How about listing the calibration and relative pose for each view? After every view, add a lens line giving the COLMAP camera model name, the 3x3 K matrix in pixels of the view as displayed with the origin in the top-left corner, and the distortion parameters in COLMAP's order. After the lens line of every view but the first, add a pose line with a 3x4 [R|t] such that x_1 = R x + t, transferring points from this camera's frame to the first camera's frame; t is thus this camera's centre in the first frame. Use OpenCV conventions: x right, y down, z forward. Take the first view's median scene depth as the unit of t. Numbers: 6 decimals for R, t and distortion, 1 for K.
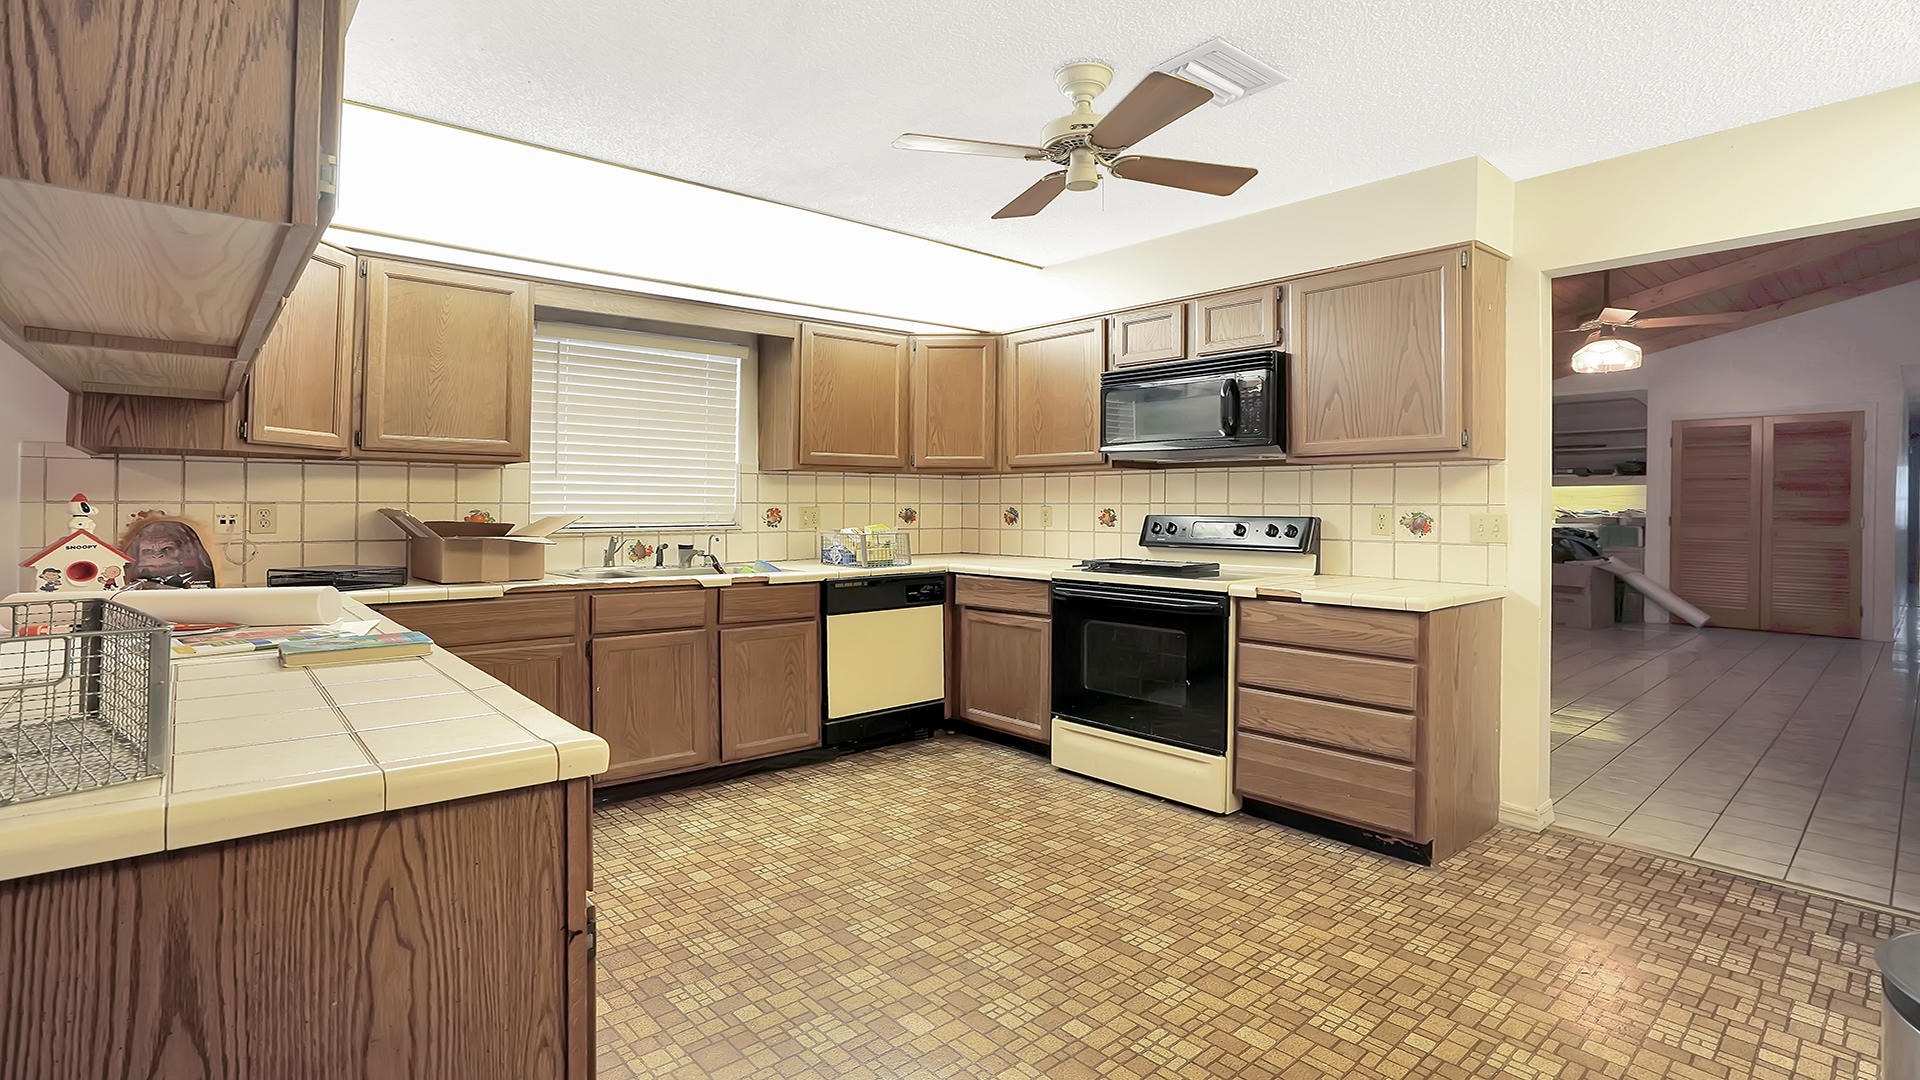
lens RADIAL K [[894.1, 0, 952.1], [0, 894.1, 514.6], [0, 0, 1]] dist [-0.042399, 0.011429]
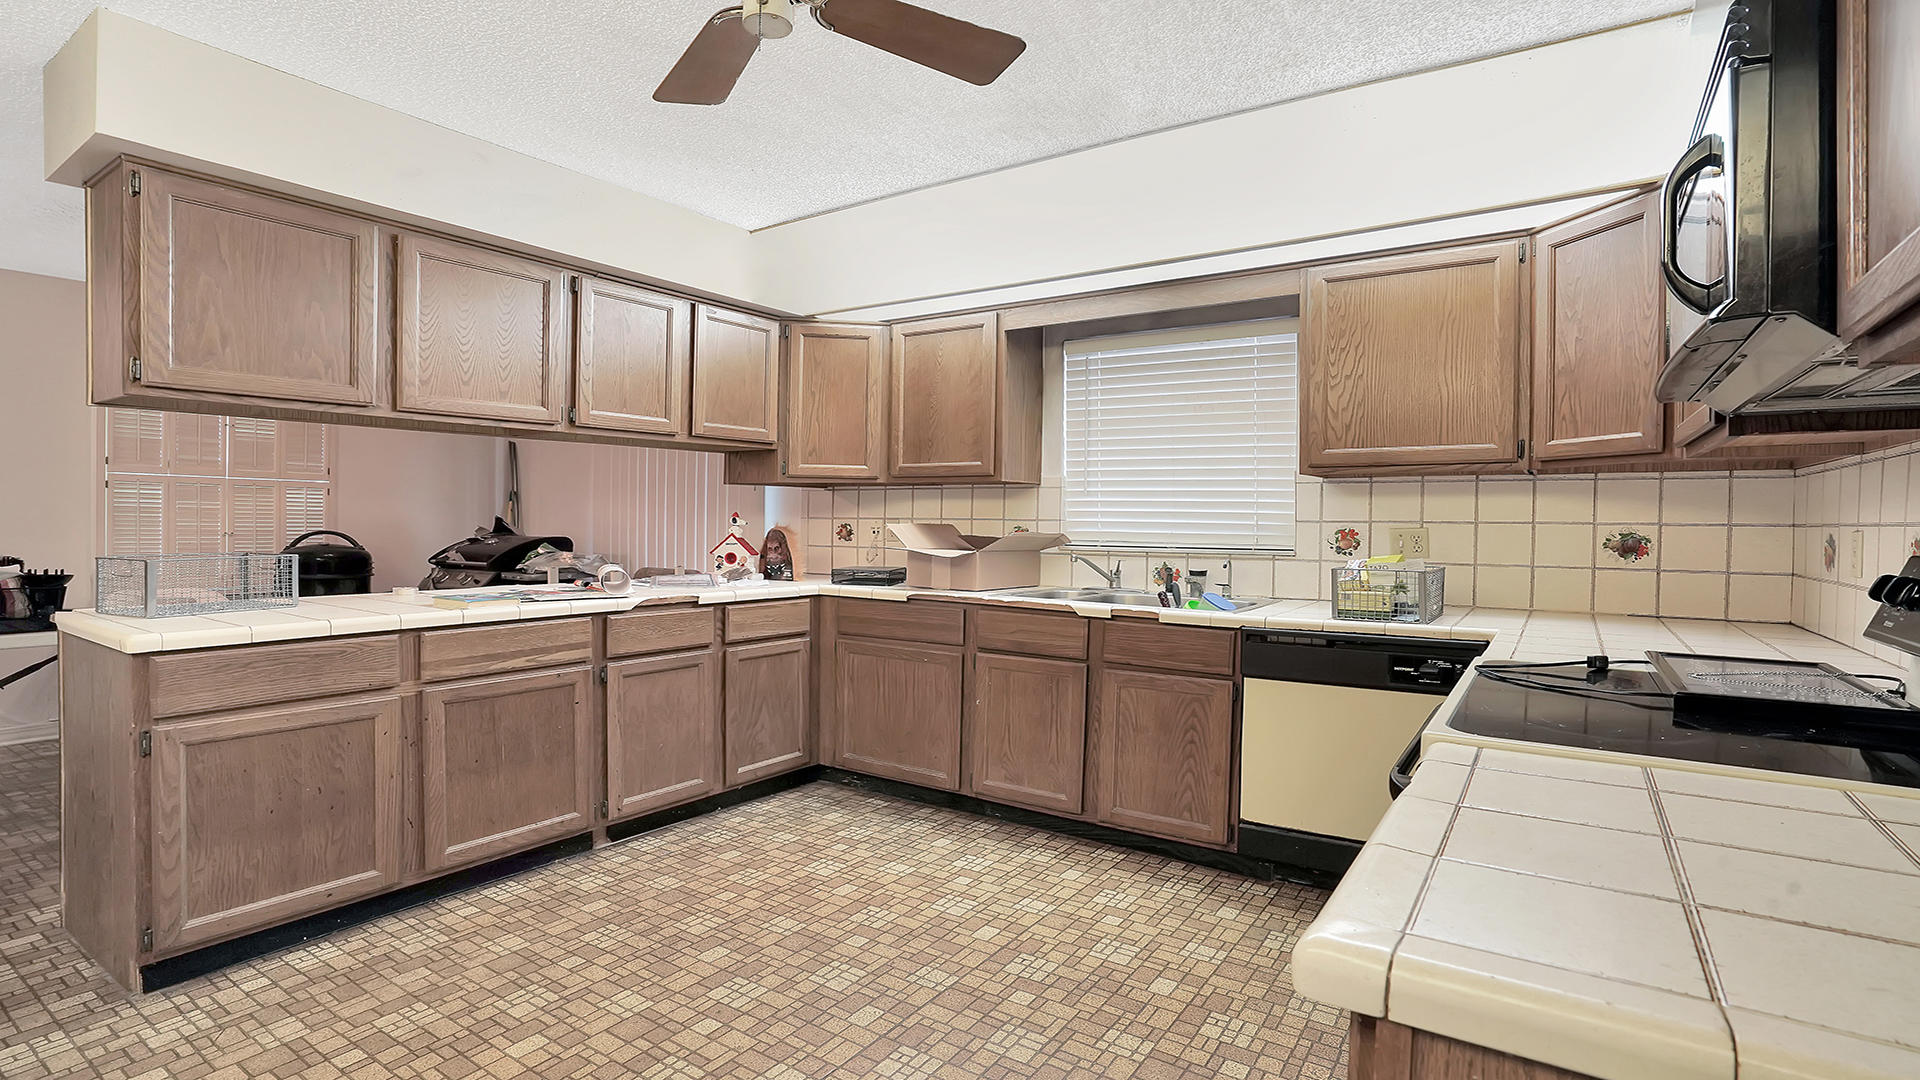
lens RADIAL K [[927.9, 0, 962.0], [0, 927.9, 541.8], [0, 0, 1]] dist [-0.027990, -0.000084]
pose [[0.267240, 0.026558, -0.963264, 0.561298], [-0.017859, 0.999585, 0.022605, -0.010072], [0.963465, 0.011162, 0.267603, 0.627594]]
